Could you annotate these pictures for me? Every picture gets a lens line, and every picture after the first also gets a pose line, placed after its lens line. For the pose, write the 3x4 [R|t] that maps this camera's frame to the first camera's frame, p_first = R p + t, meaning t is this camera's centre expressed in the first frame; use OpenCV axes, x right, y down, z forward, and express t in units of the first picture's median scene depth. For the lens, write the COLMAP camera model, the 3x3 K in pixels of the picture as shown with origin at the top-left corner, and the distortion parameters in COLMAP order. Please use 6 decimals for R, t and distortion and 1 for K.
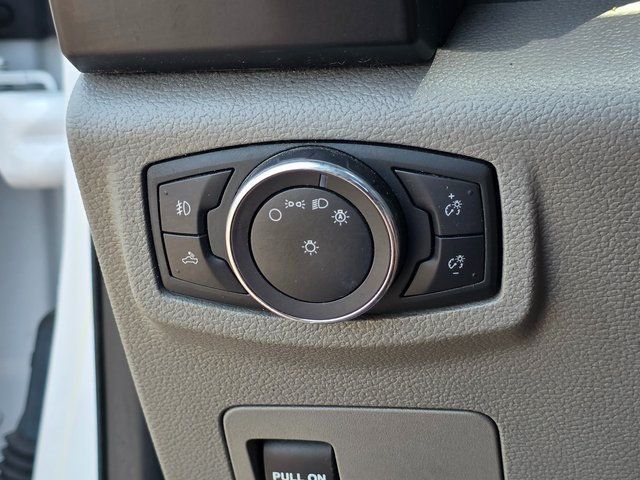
lens RADIAL K [[1319.5, 0, 319.7], [0, 1319.5, 239.7], [0, 0, 1]] dist [0.177653, 0.000000]
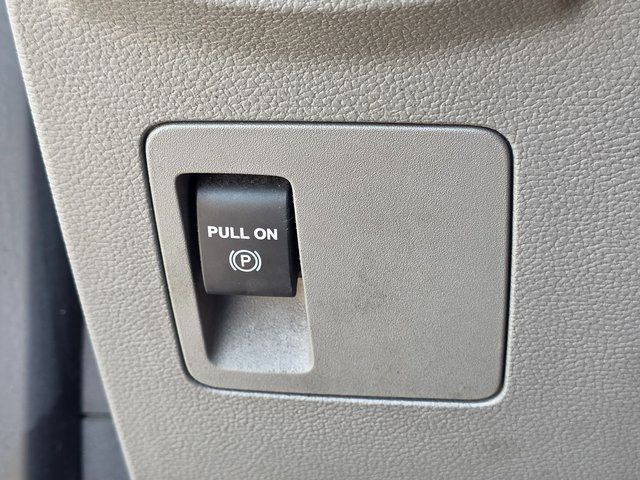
lens RADIAL K [[1324.4, 0, 320.5], [0, 1324.4, 240.2], [0, 0, 1]] dist [0.153727, 0.000000]
pose [[0.995810, 0.030431, 0.086233, -0.038658], [-0.031508, 0.999441, 0.011153, 0.183900], [-0.085846, -0.013823, 0.996213, 0.248526]]
